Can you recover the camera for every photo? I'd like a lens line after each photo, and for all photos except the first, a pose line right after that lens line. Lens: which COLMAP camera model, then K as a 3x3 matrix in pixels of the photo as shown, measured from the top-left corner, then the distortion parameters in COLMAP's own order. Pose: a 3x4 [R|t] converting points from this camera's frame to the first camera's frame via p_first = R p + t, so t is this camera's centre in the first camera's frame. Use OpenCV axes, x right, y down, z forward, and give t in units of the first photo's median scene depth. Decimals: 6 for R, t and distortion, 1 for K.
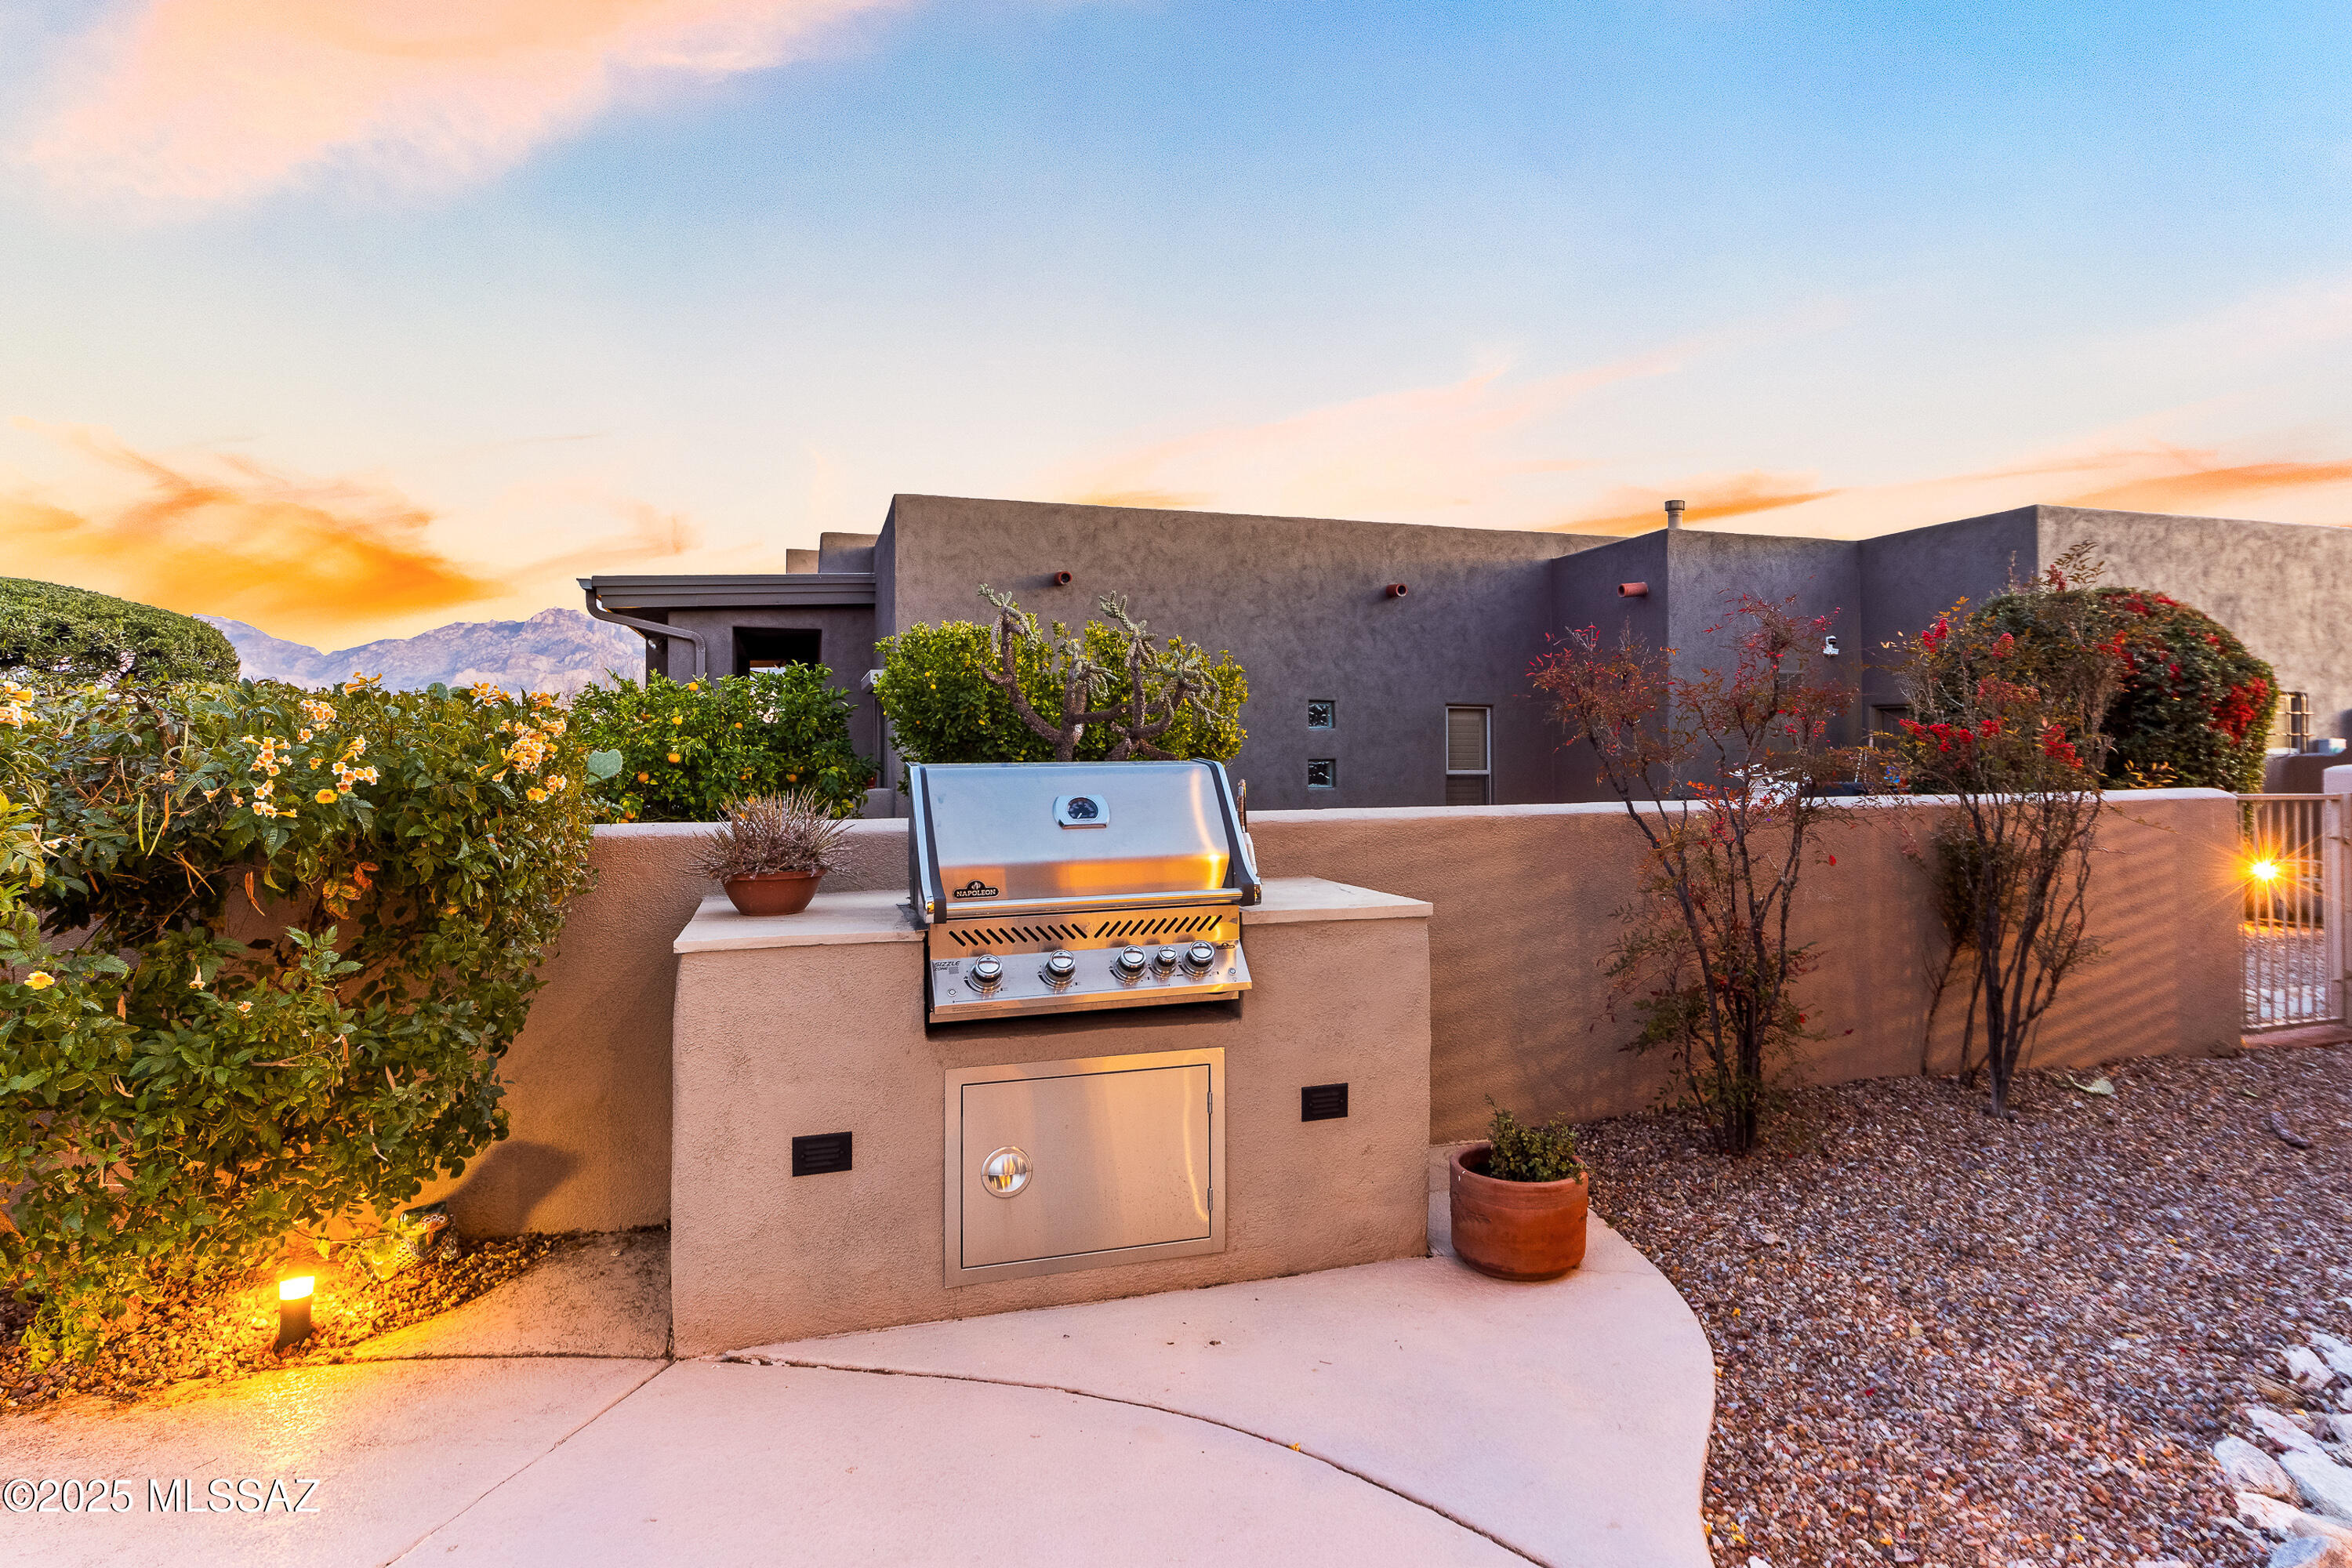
lens RADIAL K [[1221.2, 0, 1176.2], [0, 1221.2, 781.5], [0, 0, 1]] dist [-0.000224, -0.000046]
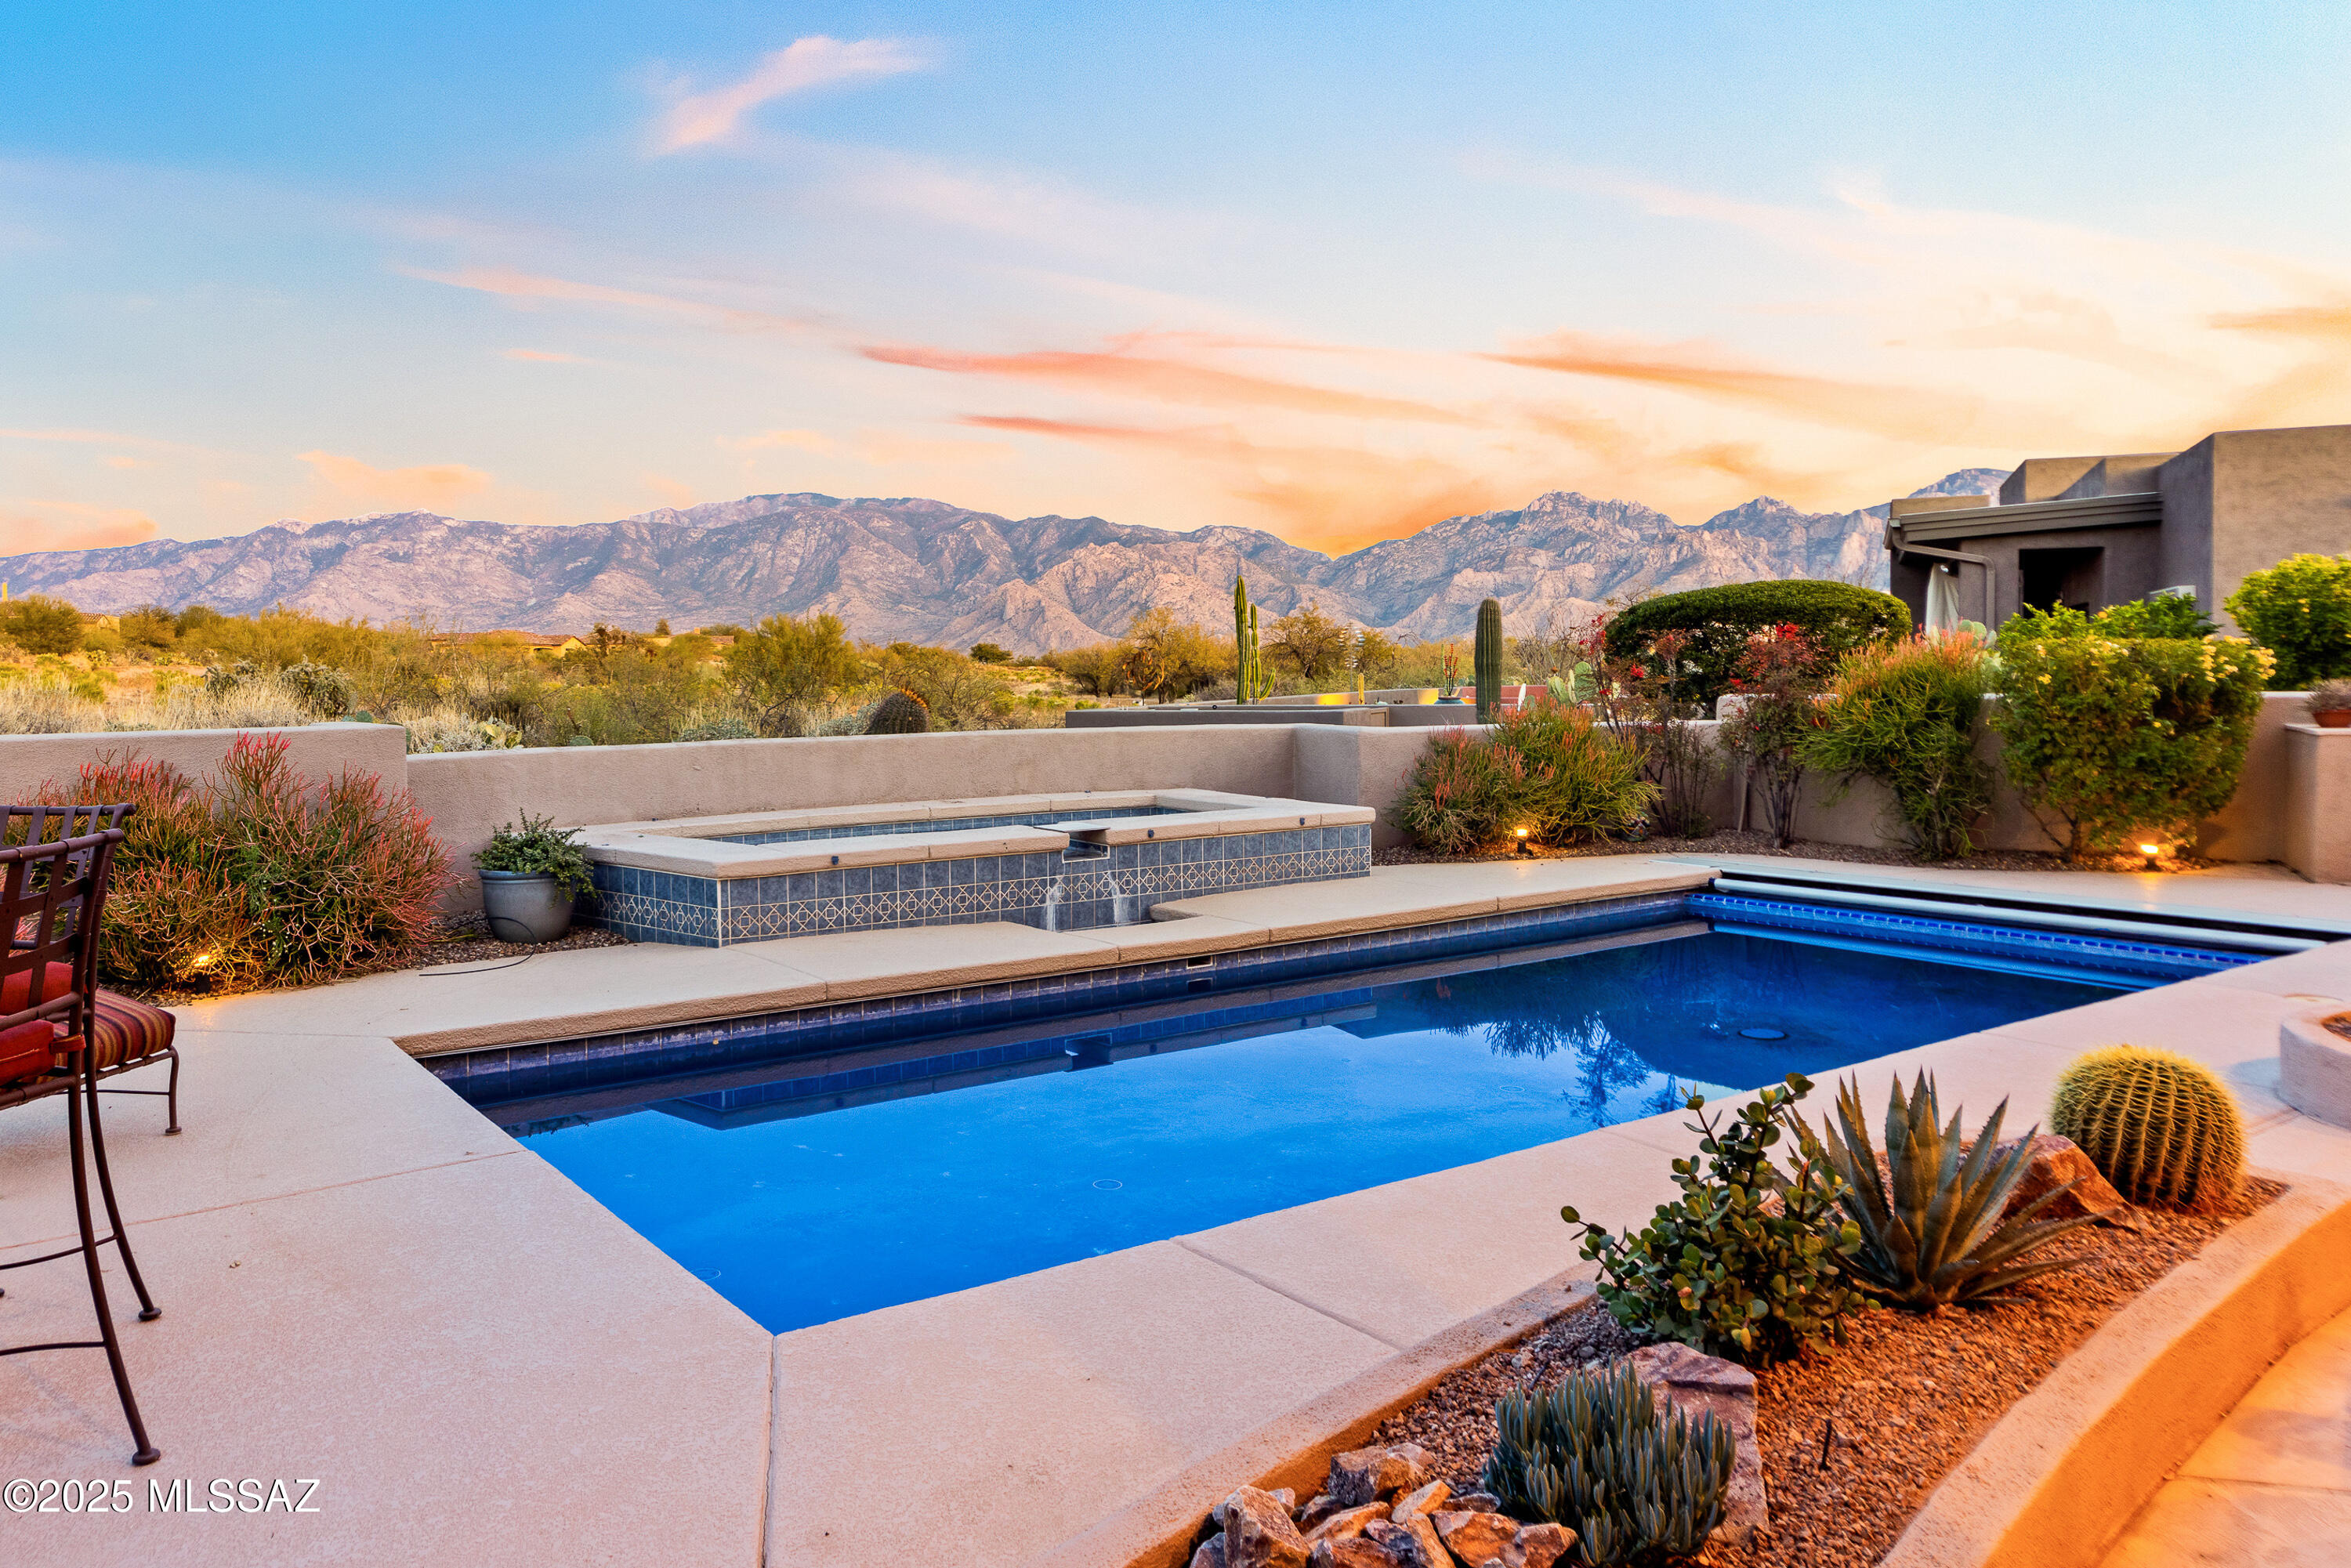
lens RADIAL K [[1623.9, 0, 1173.0], [0, 1623.9, 784.2], [0, 0, 1]] dist [0.006328, 0.002290]
pose [[0.783249, 0.035167, -0.620712, -0.028537], [-0.001821, 0.998524, 0.054275, 0.011091], [0.621705, -0.041381, 0.782157, -0.681273]]
